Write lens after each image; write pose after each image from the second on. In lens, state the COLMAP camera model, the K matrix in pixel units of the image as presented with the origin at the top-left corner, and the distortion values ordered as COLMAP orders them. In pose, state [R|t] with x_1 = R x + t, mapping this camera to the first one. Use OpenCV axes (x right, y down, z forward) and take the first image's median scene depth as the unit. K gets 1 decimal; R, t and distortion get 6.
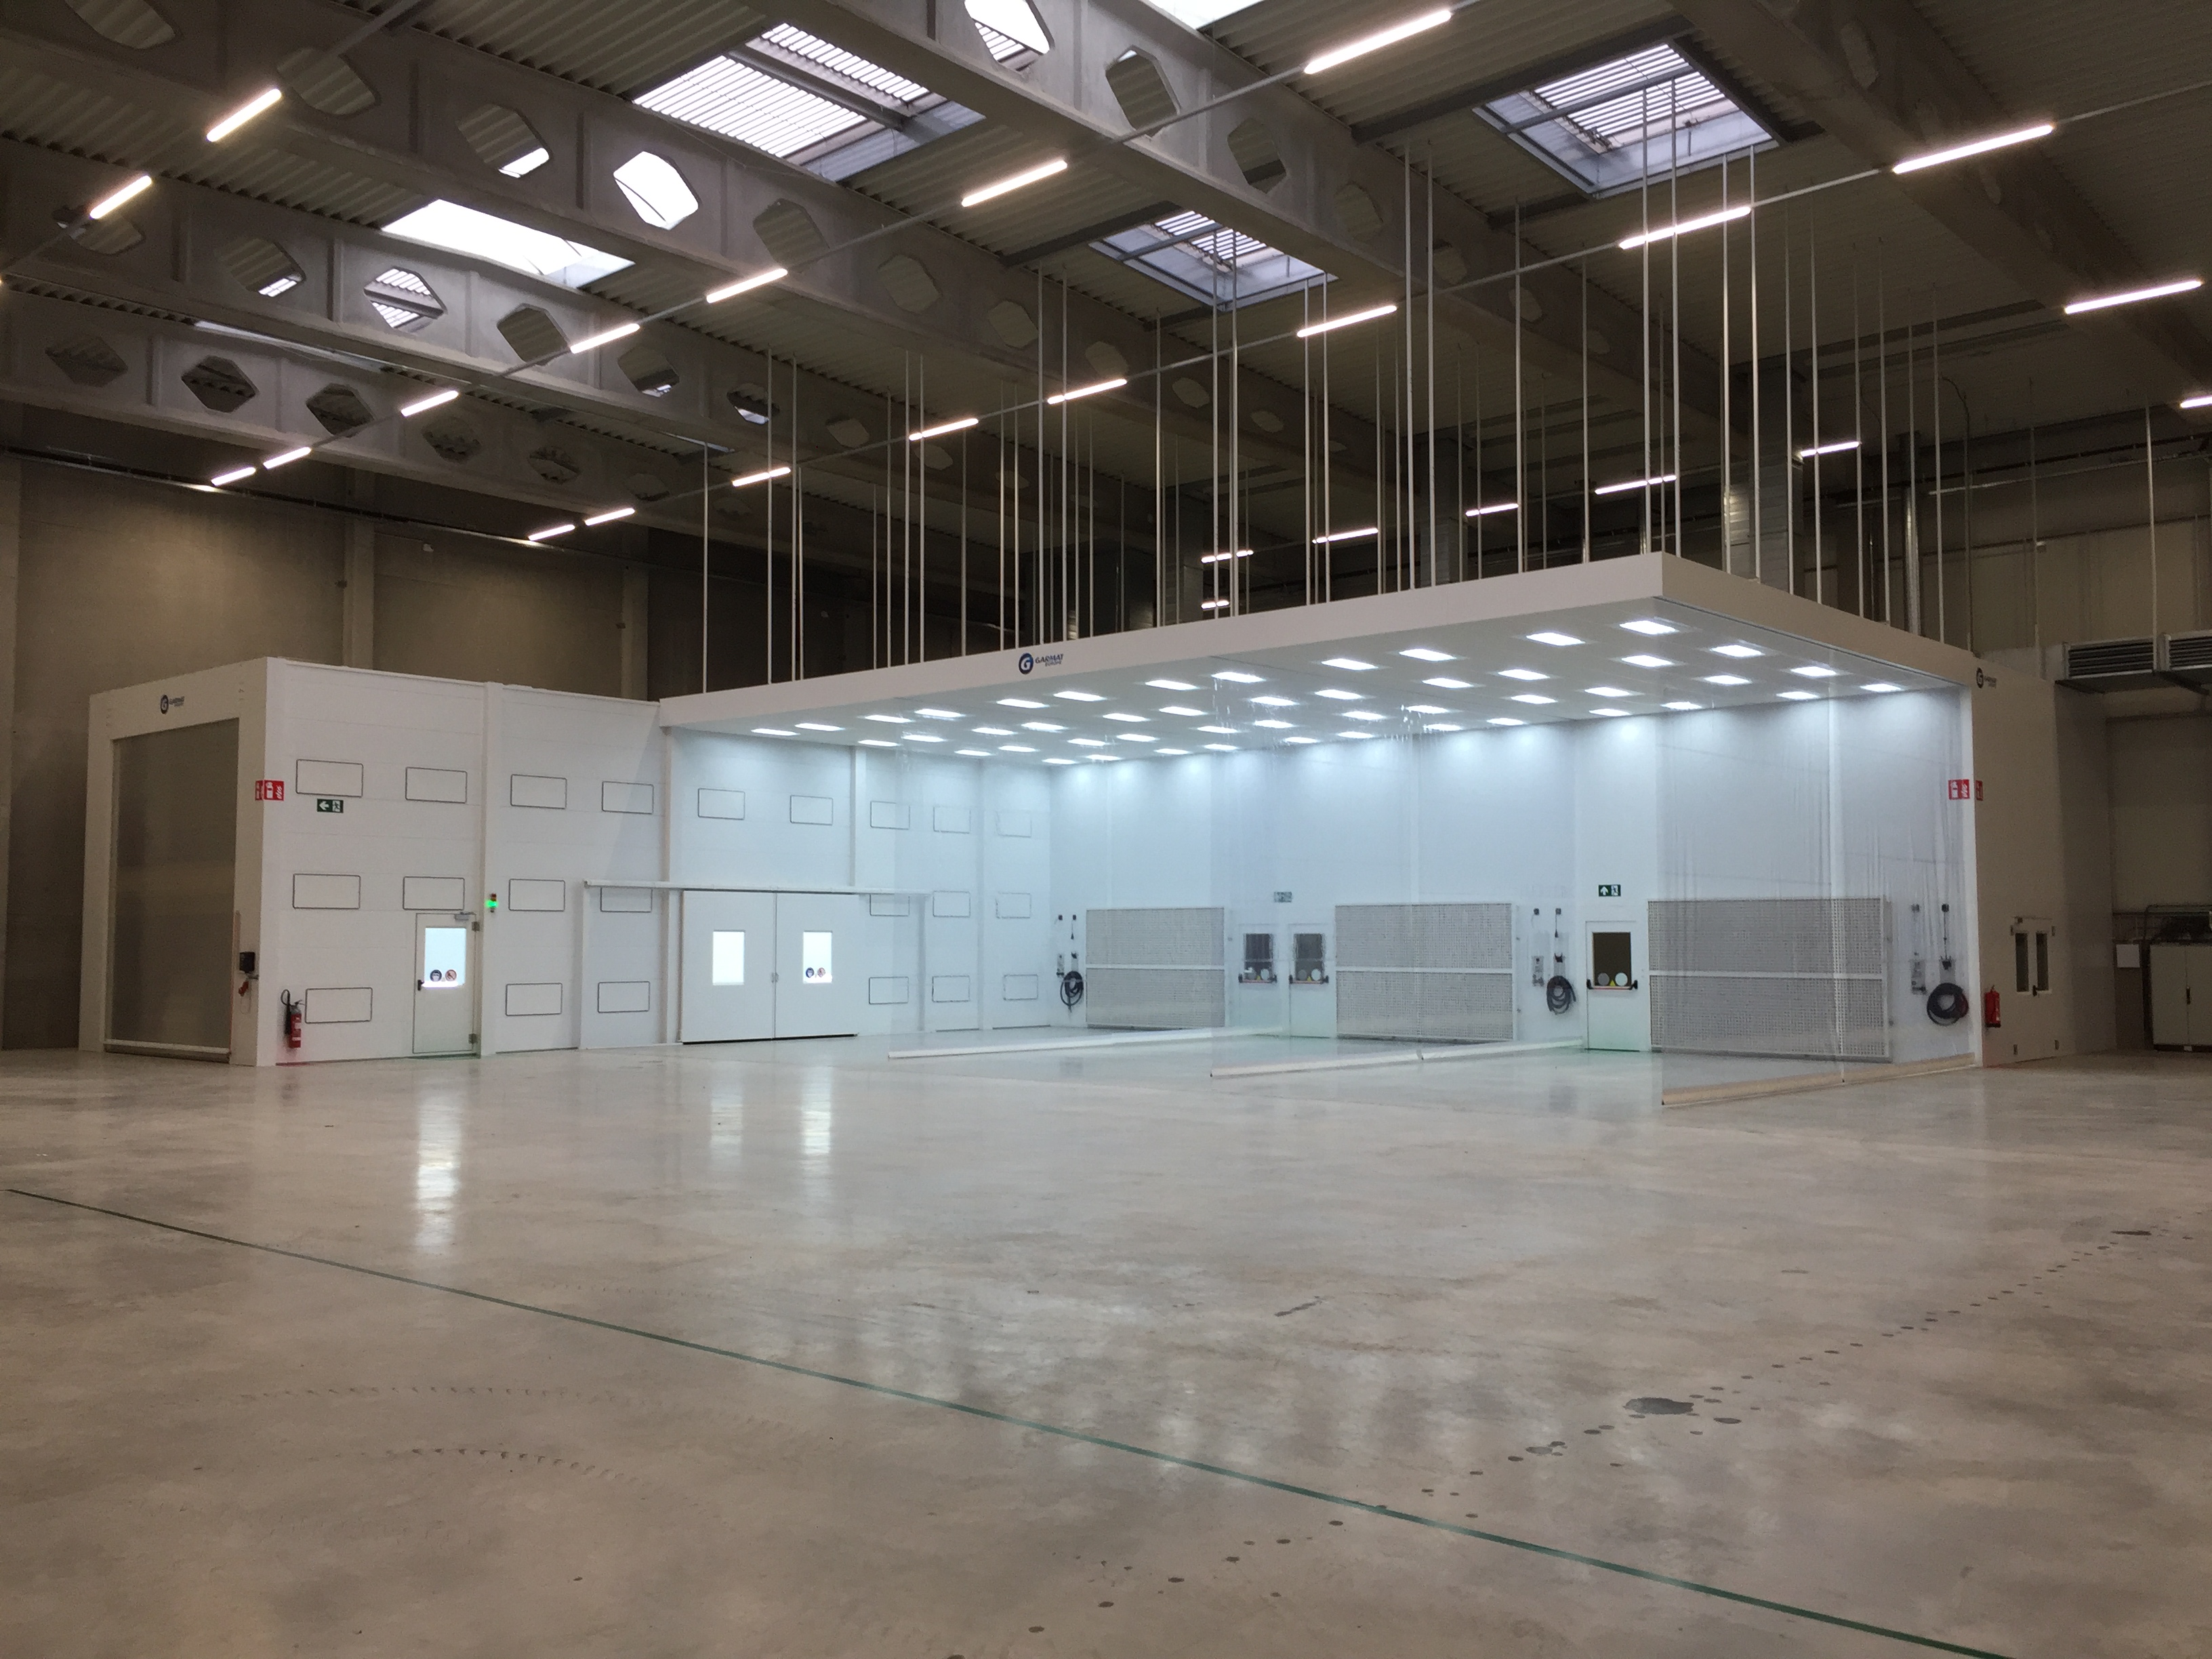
lens RADIAL K [[1899.8, 0, 1114.6], [0, 1899.8, 834.7], [0, 0, 1]] dist [0.023062, 0.007814]
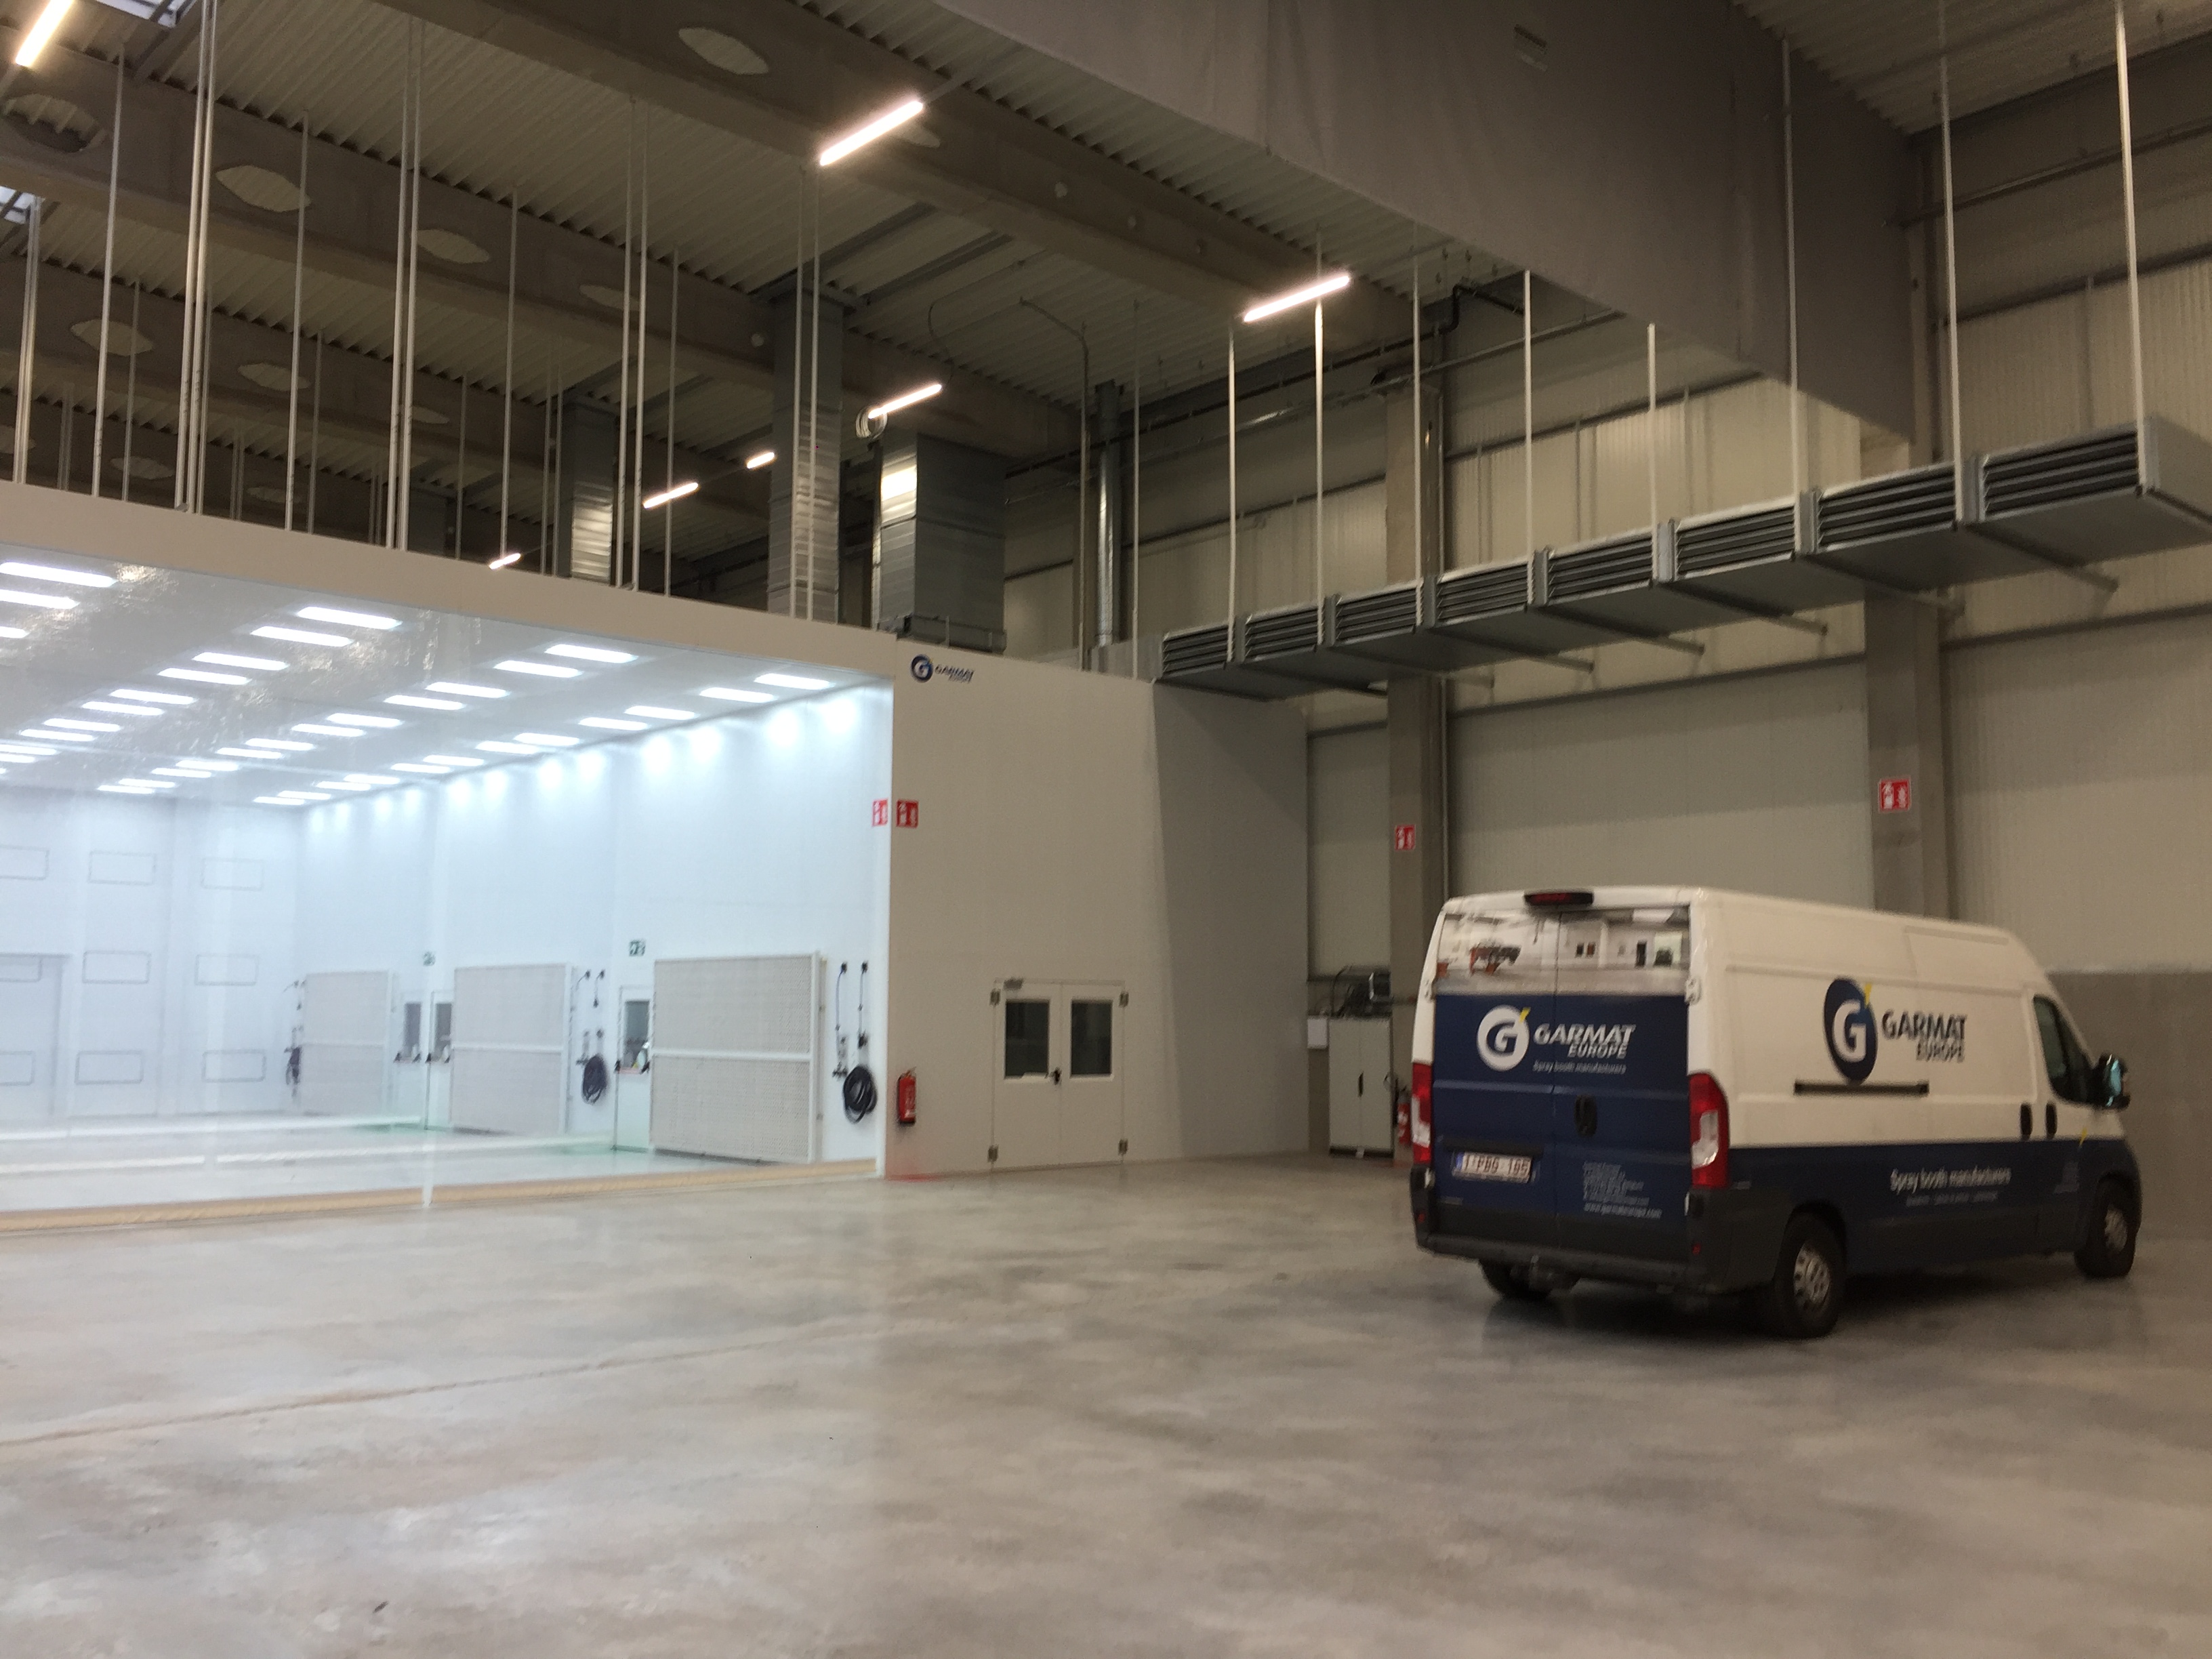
lens RADIAL K [[1899.8, 0, 1096.8], [0, 1899.8, 826.2], [0, 0, 1]] dist [0.023062, 0.007814]
pose [[0.993181, -0.007182, -0.116363, 0.546253], [0.001723, 0.998896, -0.046946, 0.016096], [0.116571, 0.046426, 0.992097, 0.226083]]
